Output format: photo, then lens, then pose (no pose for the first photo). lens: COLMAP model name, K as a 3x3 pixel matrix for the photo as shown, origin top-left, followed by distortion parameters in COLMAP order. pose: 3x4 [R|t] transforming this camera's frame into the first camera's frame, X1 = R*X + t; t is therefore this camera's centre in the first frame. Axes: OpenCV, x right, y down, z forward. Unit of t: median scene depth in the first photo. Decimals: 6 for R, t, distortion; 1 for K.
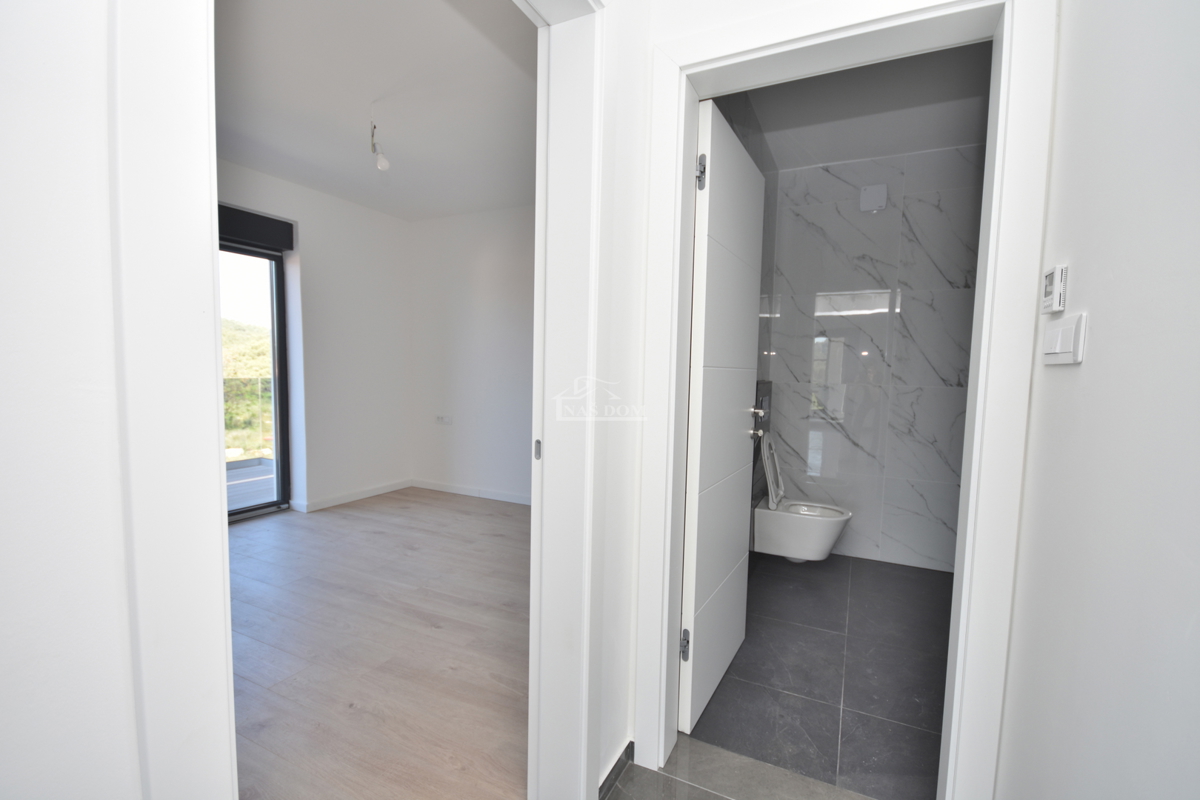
lens RADIAL K [[526.9, 0, 603.0], [0, 526.9, 410.2], [0, 0, 1]] dist [0.005973, -0.010463]
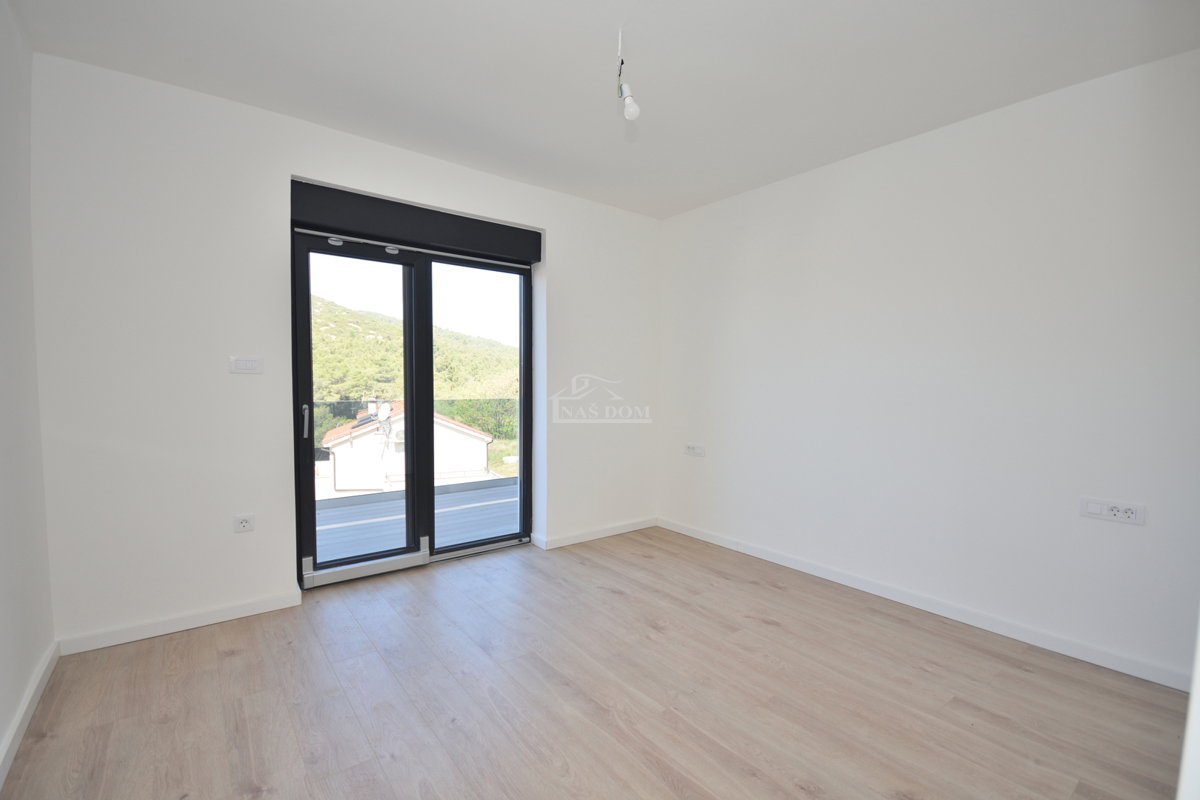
lens RADIAL K [[526.9, 0, 598.6], [0, 526.9, 405.0], [0, 0, 1]] dist [0.005973, -0.010463]
pose [[0.896999, 0.008039, -0.441959, -0.091014], [-0.027078, 0.998956, -0.036788, -0.024079], [0.441202, 0.044967, 0.896281, 0.235947]]
